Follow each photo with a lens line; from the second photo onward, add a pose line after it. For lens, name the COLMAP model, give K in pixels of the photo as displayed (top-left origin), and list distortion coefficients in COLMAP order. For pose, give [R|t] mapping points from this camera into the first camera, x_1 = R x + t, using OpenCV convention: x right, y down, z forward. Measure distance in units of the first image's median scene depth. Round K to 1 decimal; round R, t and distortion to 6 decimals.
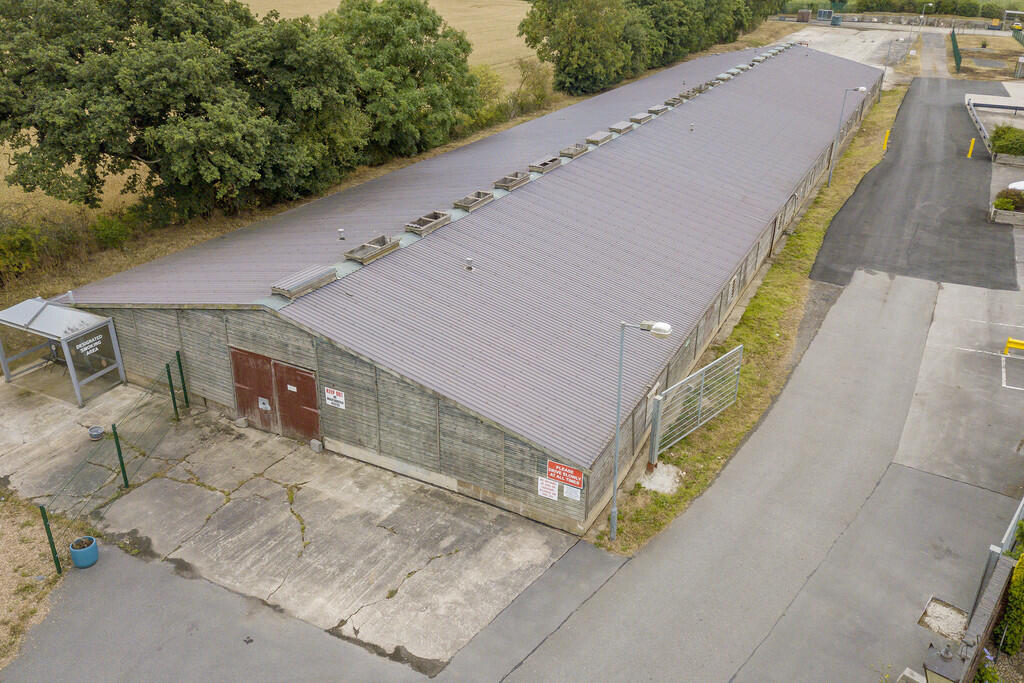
lens RADIAL K [[807.1, 0, 512.0], [0, 807.1, 341.5], [0, 0, 1]] dist [0.054877, -0.054819]
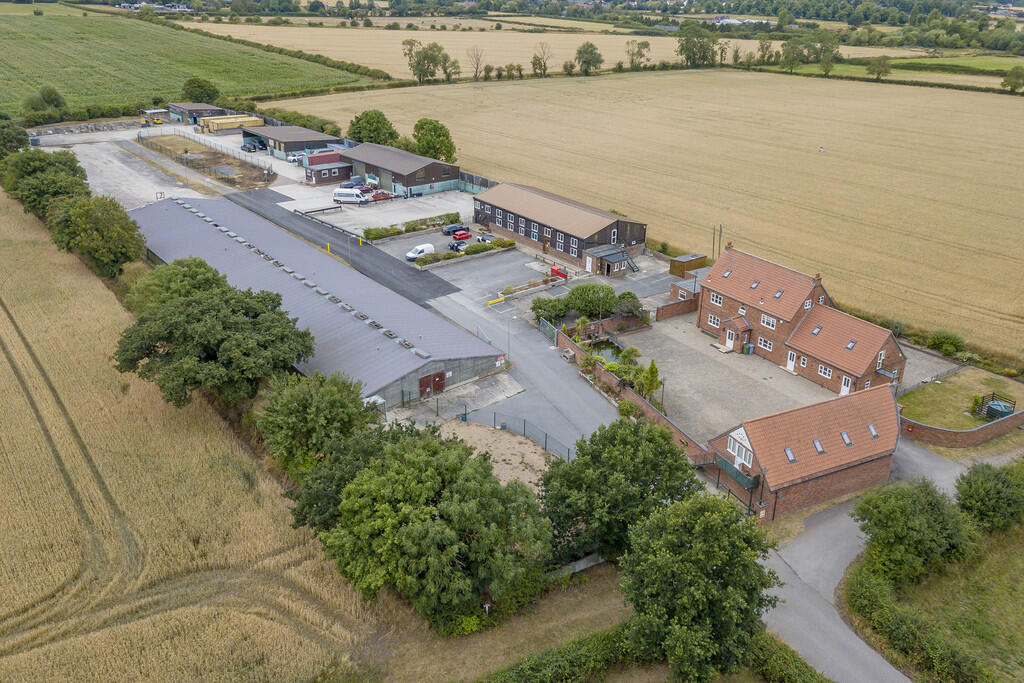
lens RADIAL K [[807.1, 0, 512.0], [0, 807.1, 341.5], [0, 0, 1]] dist [0.054877, -0.054819]
pose [[0.439740, -0.392104, 0.808012, -2.788143], [0.405263, 0.889495, 0.211092, -0.675592], [-0.801493, 0.234632, 0.550052, -1.234077]]
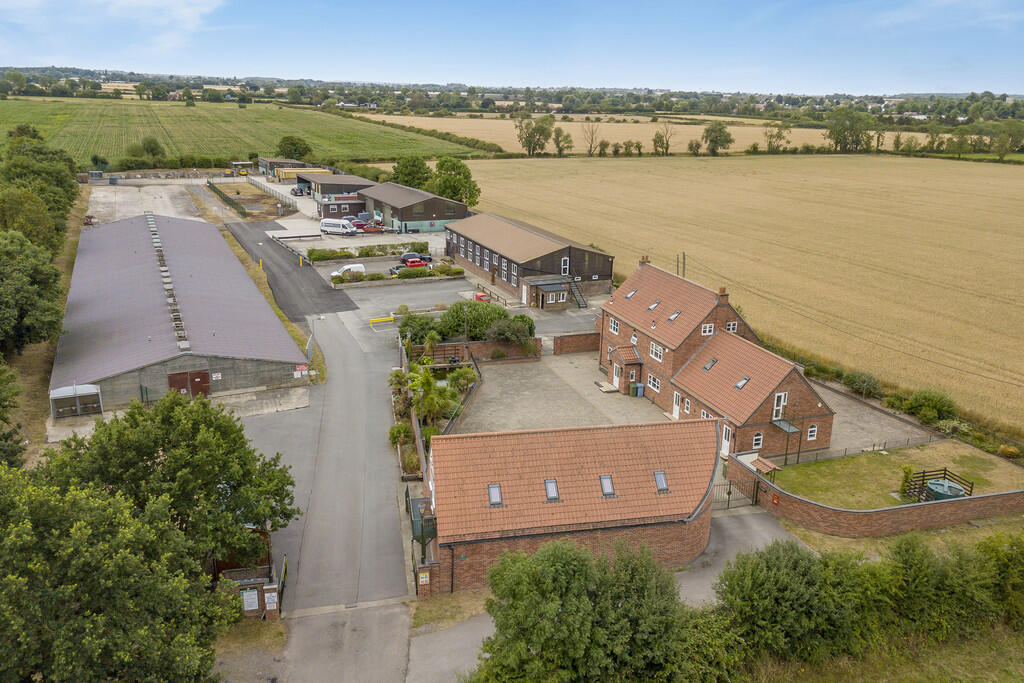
lens RADIAL K [[817.9, 0, 511.1], [0, 817.9, 359.2], [0, 0, 1]] dist [0.052283, -0.004753]
pose [[0.635106, -0.259940, 0.727373, -1.562513], [0.347528, 0.937142, 0.031460, 0.264802], [-0.689830, 0.232802, 0.685521, -1.693098]]
